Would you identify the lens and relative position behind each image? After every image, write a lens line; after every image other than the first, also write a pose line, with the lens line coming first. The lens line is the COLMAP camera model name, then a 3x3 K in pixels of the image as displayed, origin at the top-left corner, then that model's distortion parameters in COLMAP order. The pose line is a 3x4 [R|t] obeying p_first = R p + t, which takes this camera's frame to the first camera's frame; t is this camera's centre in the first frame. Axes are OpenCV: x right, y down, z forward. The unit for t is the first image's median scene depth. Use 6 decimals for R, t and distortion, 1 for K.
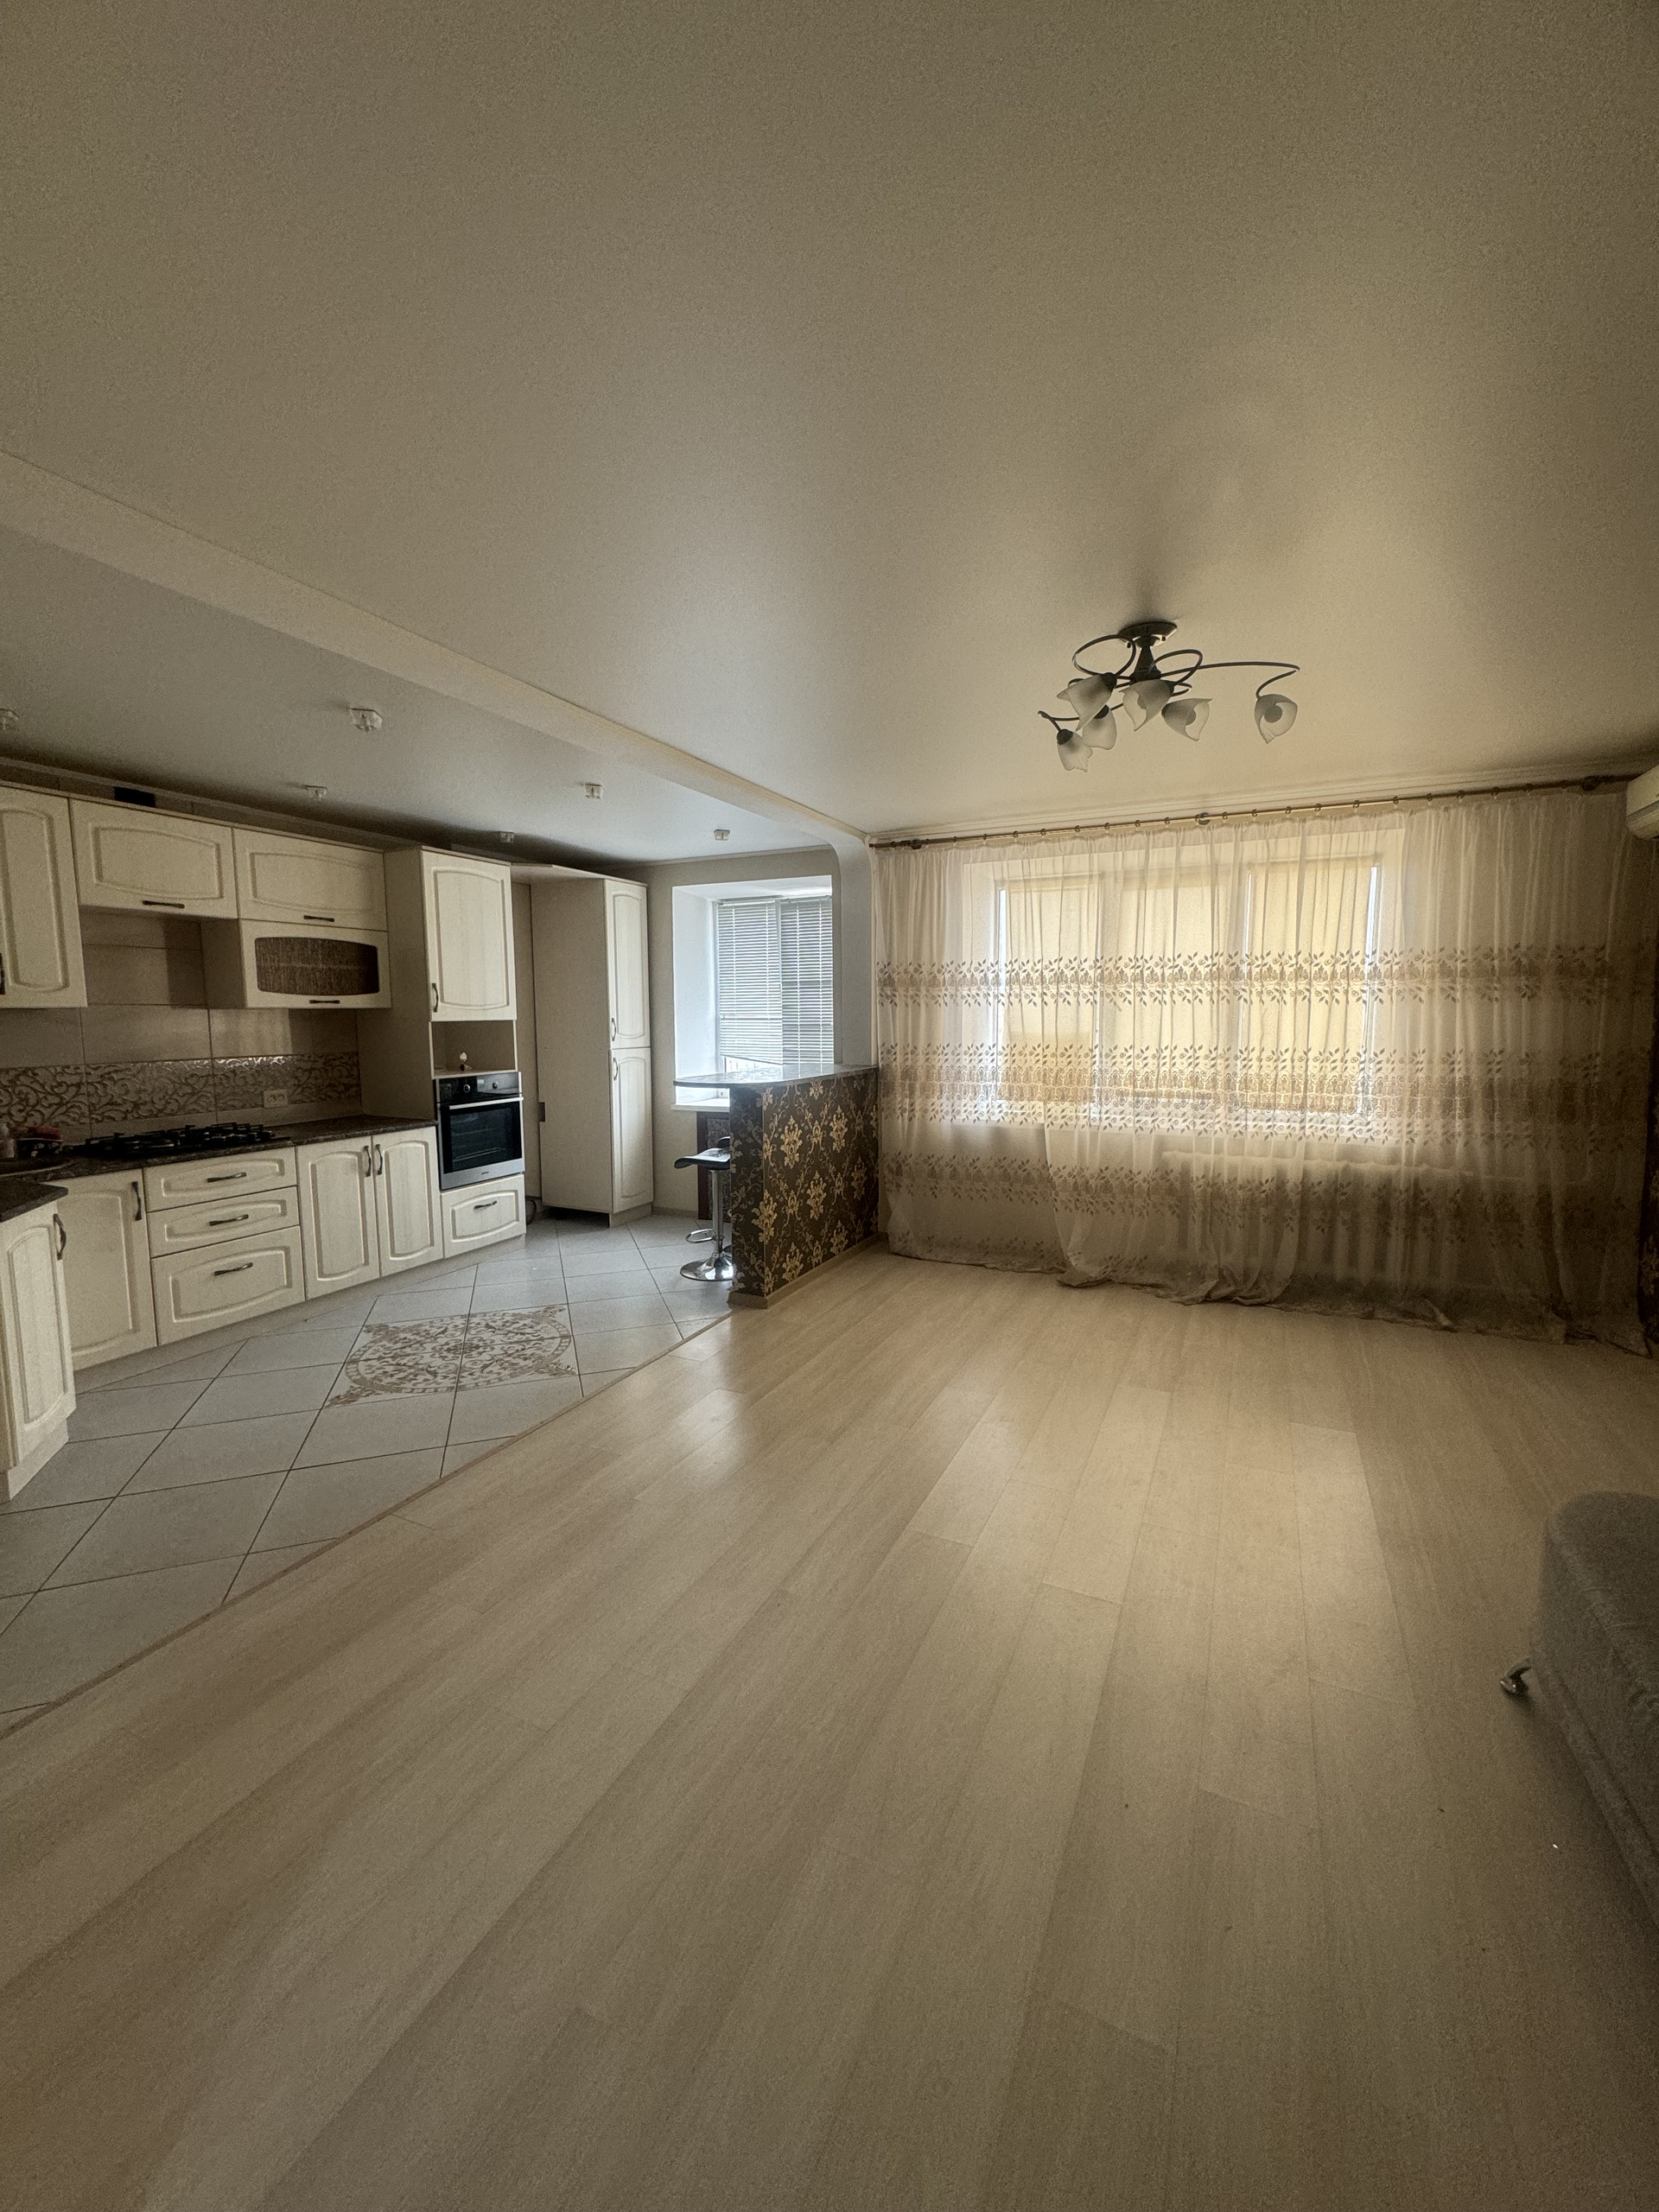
lens RADIAL K [[890.0, 0, 833.7], [0, 890.0, 1101.5], [0, 0, 1]] dist [-0.001647, 0.000816]
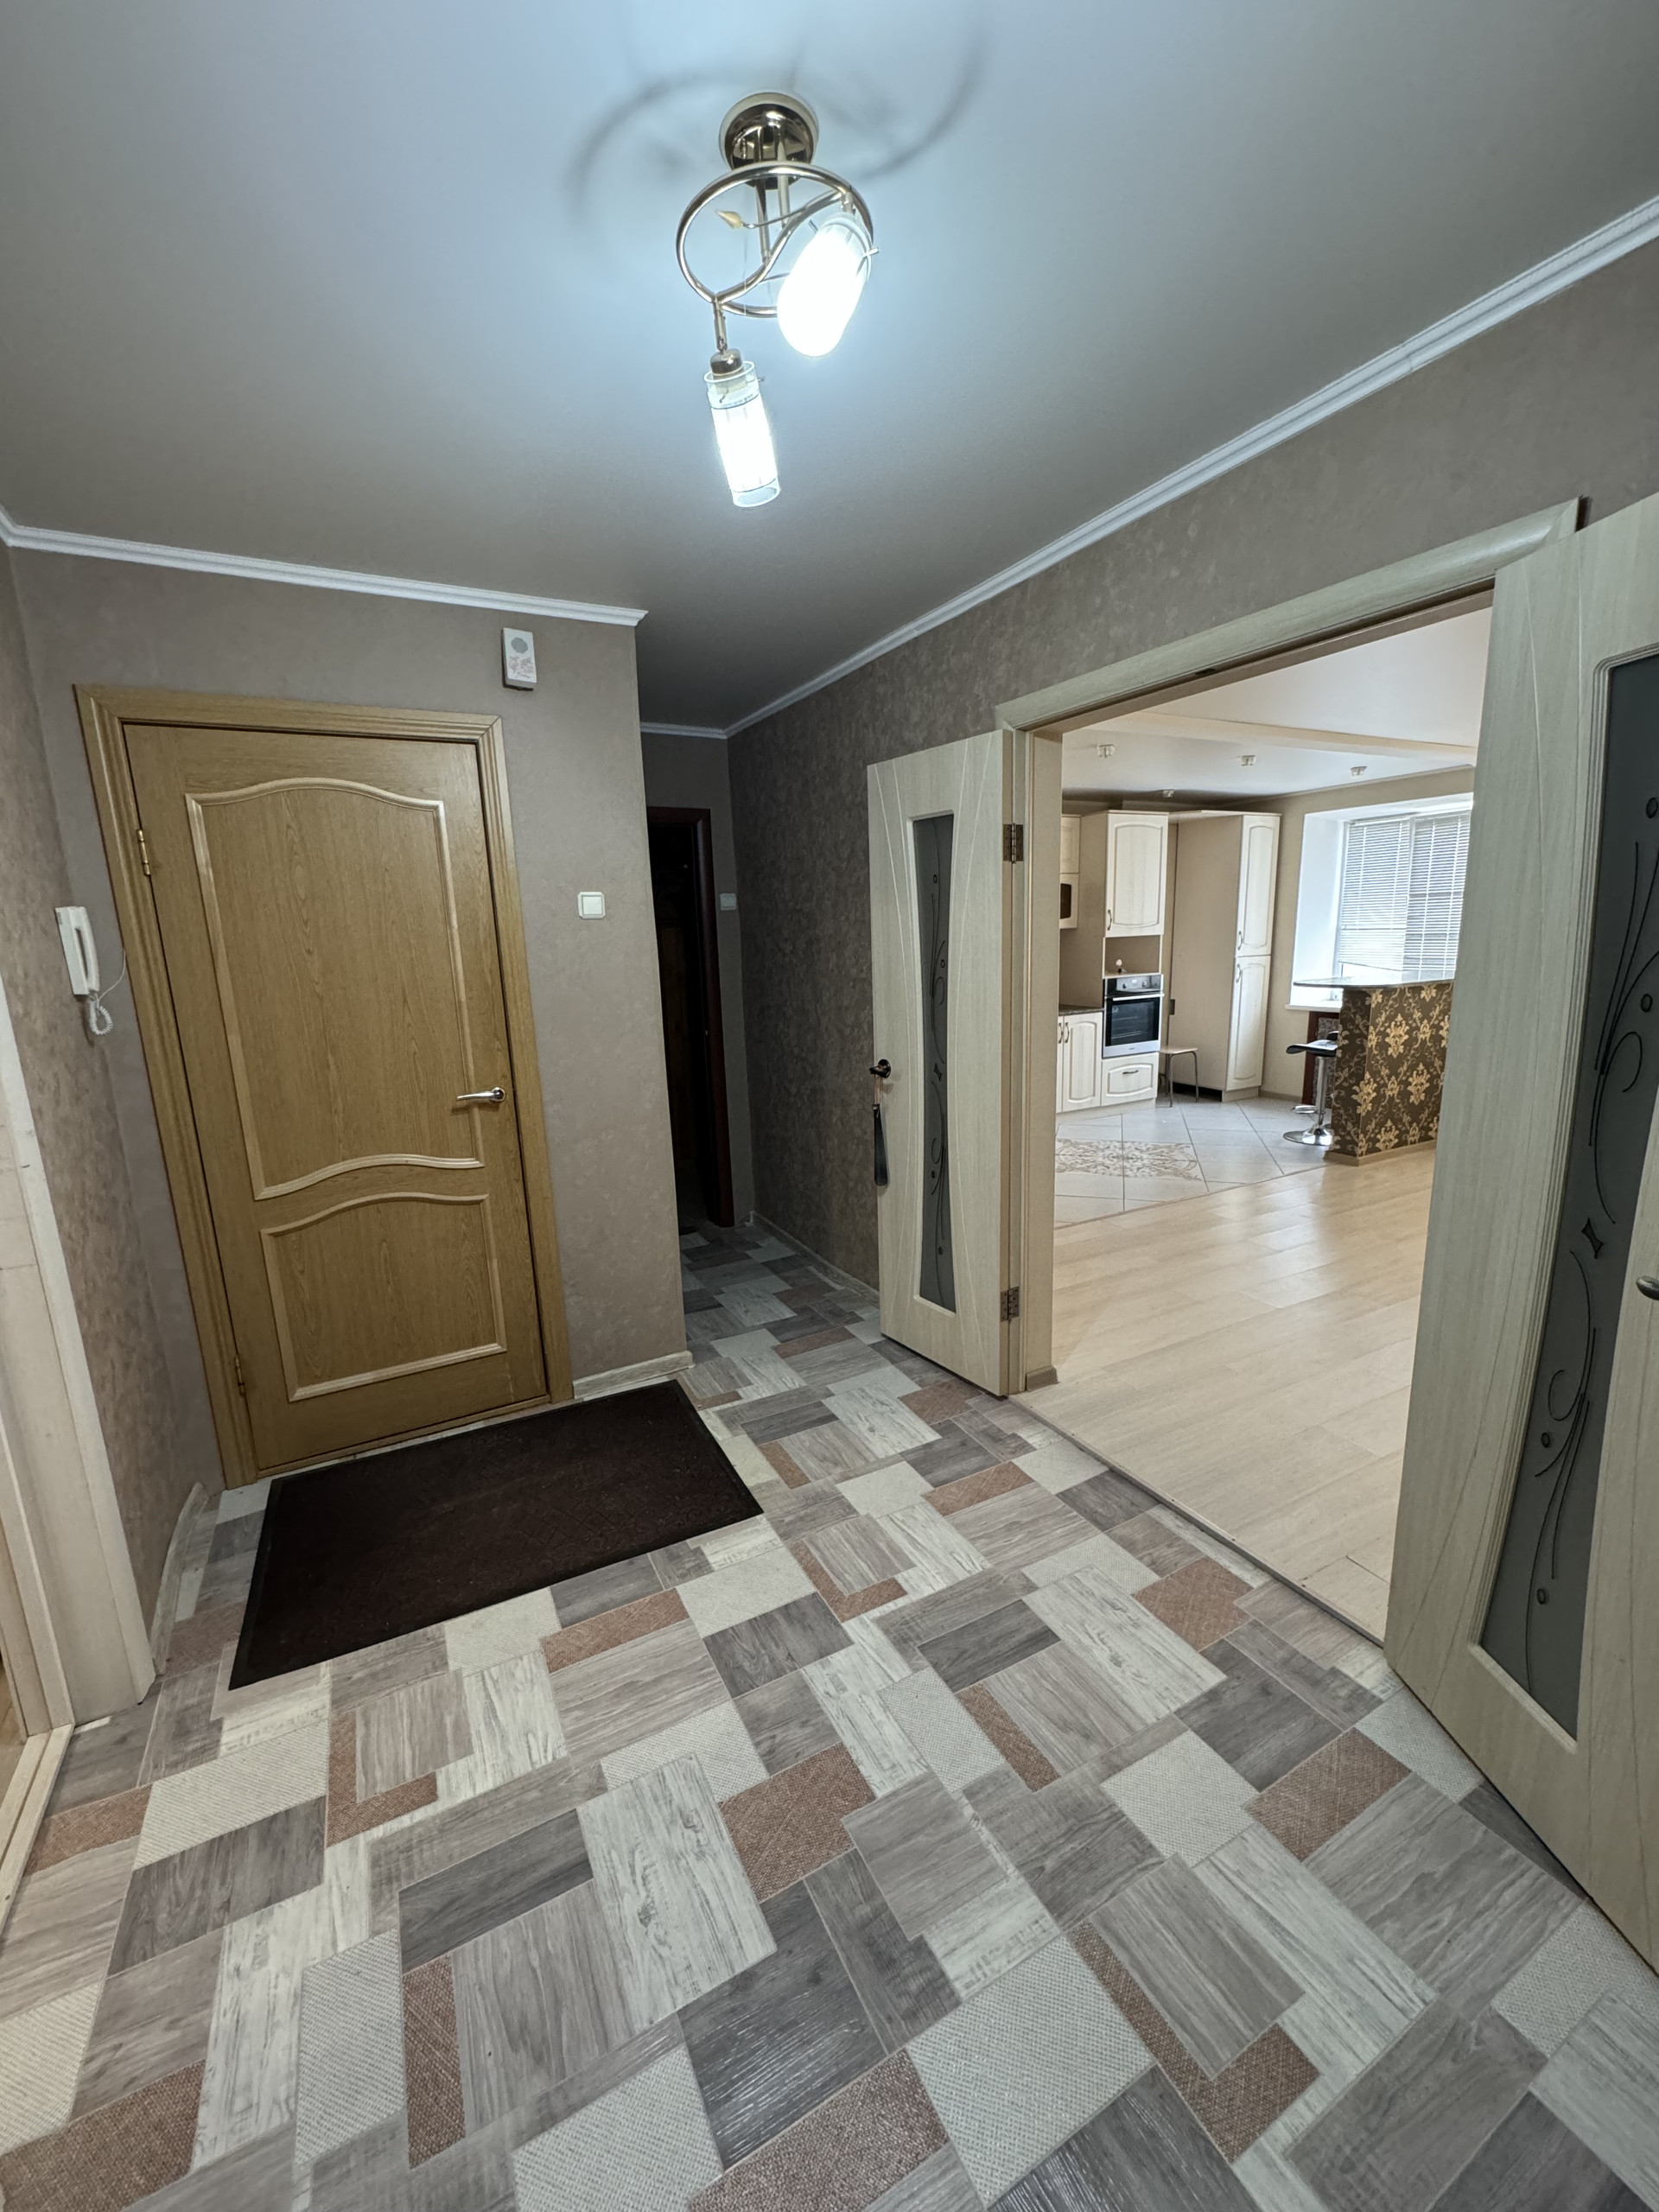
lens RADIAL K [[890.0, 0, 822.8], [0, 890.0, 1108.9], [0, 0, 1]] dist [-0.001647, 0.000816]
pose [[0.797103, 0.100986, -0.595339, 0.058818], [-0.033102, 0.991742, 0.123906, 0.020354], [0.602935, -0.079059, 0.793863, -0.423322]]
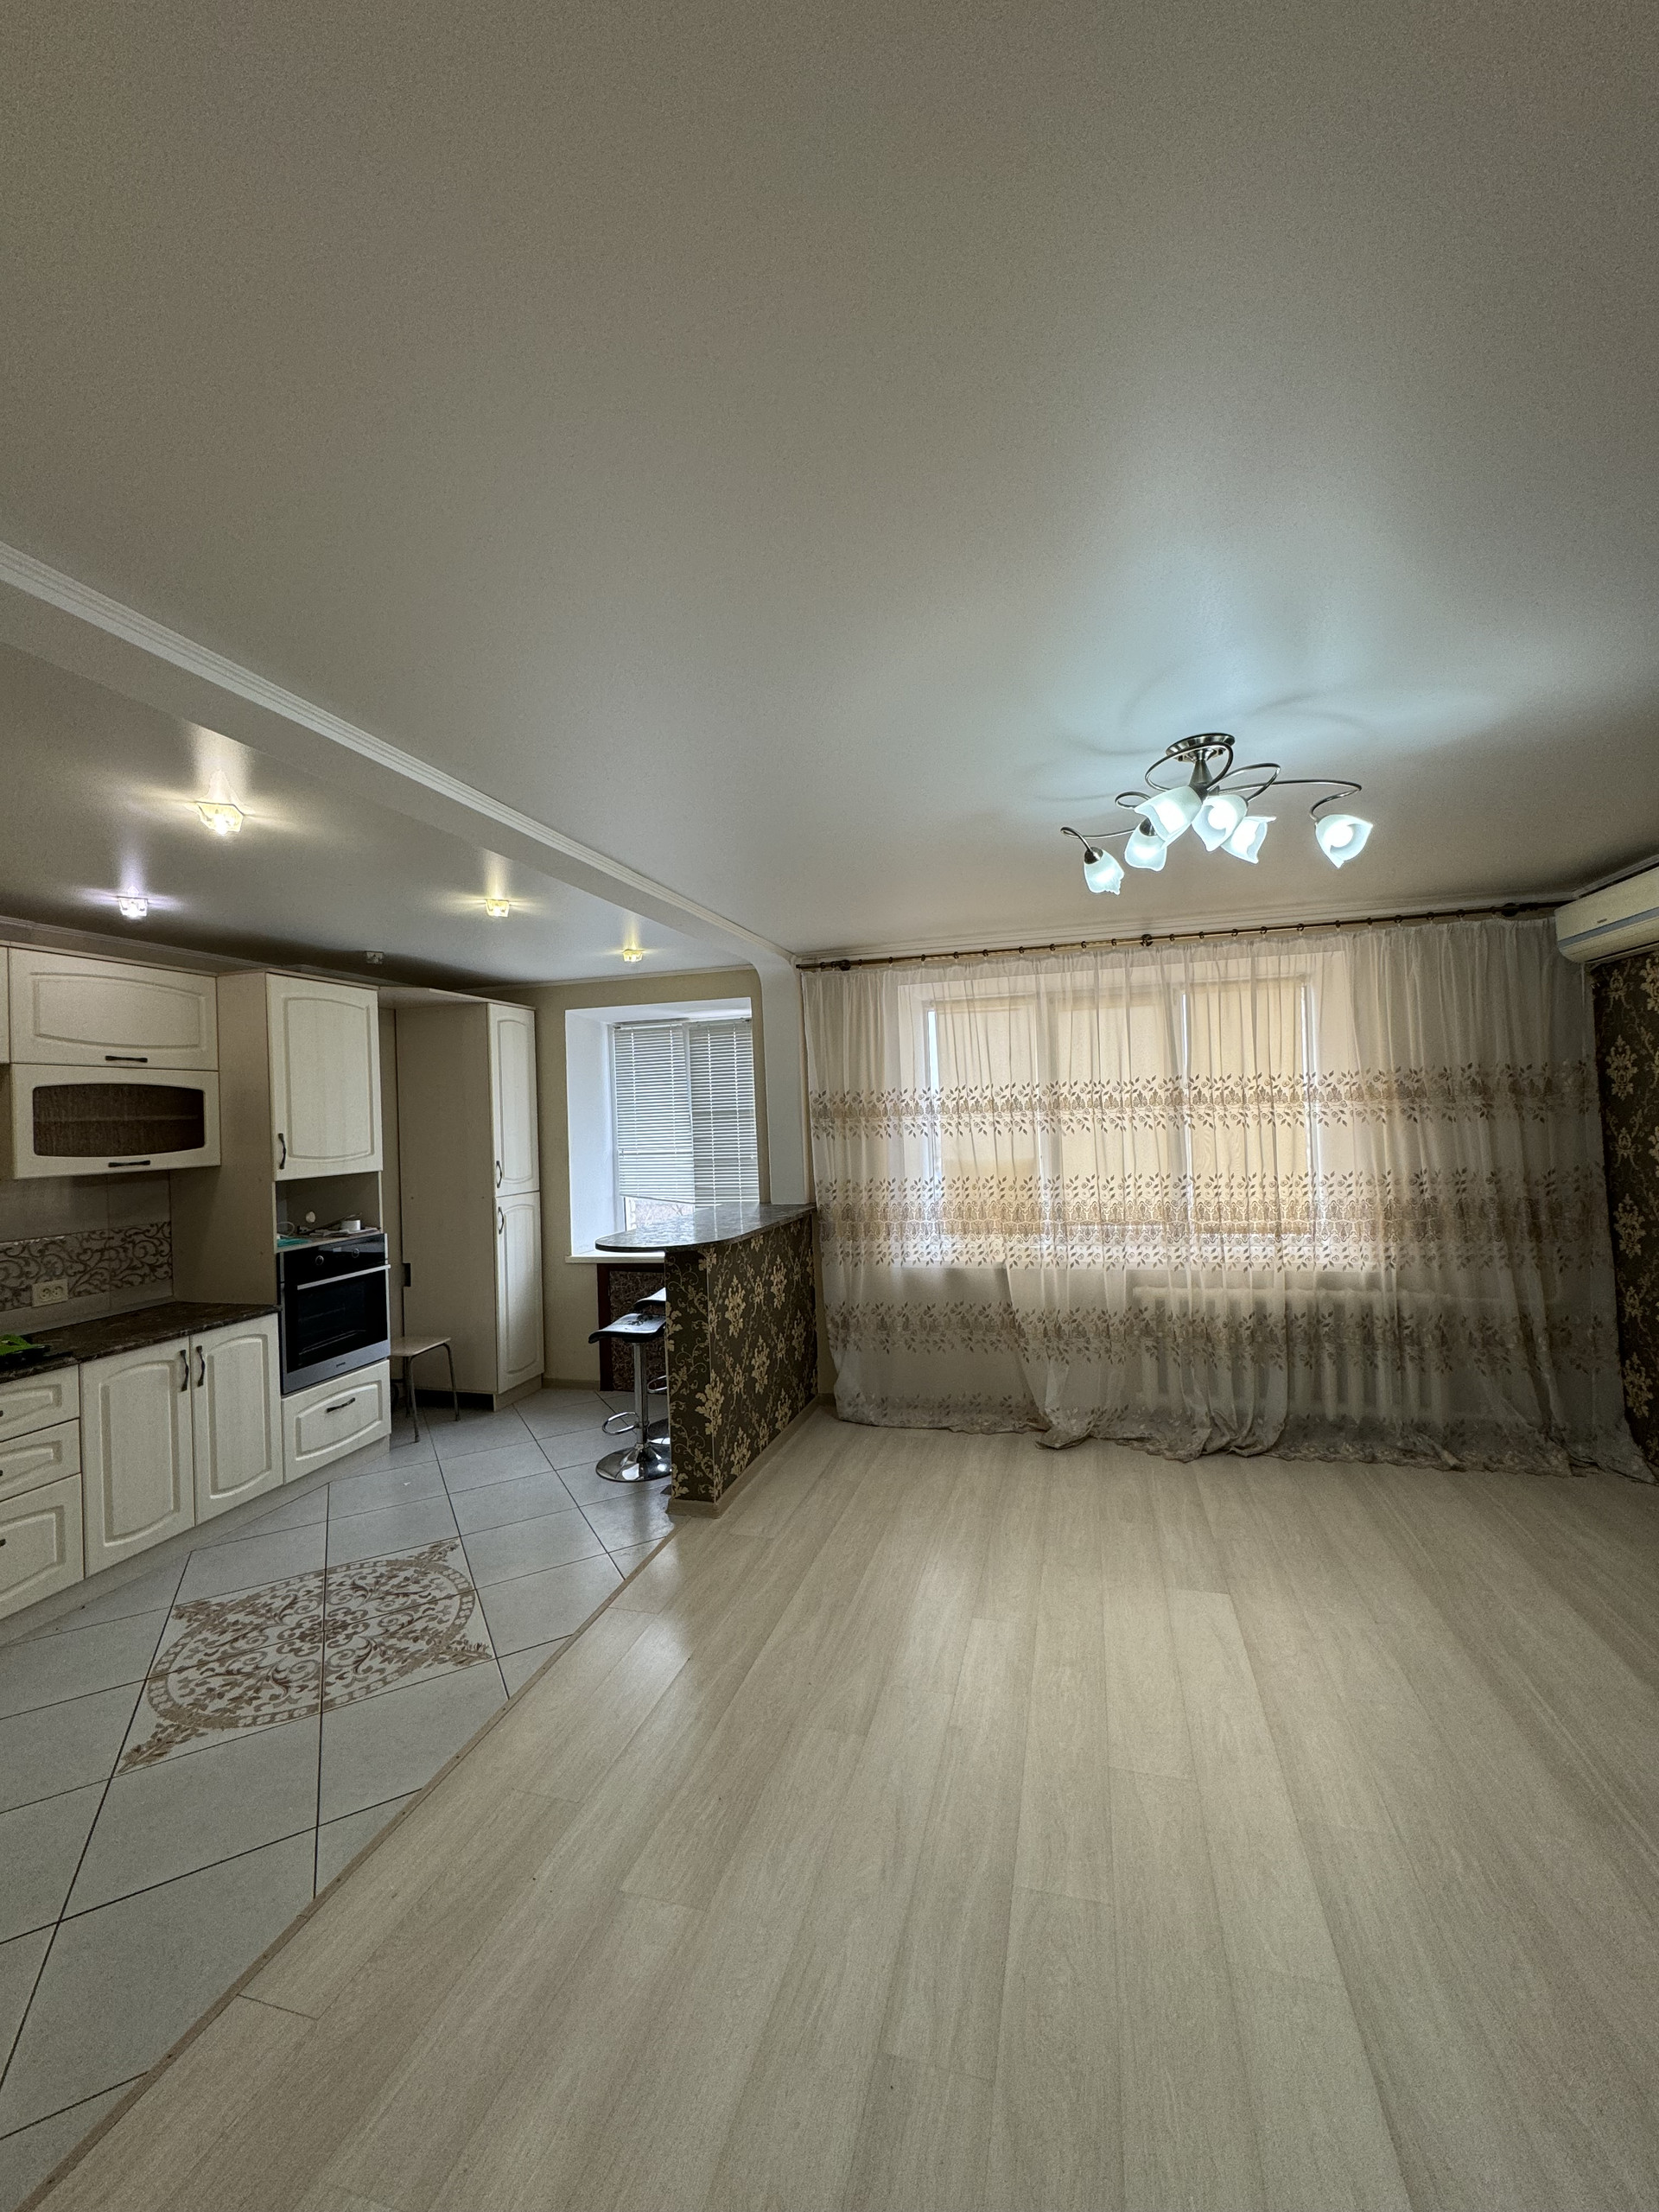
lens RADIAL K [[890.0, 0, 837.5], [0, 890.0, 1101.6], [0, 0, 1]] dist [-0.001647, 0.000816]
pose [[0.984468, -0.027946, 0.173327, -0.092772], [0.048398, 0.992196, -0.114914, -0.046124], [-0.168763, 0.121518, 0.978137, 0.123665]]
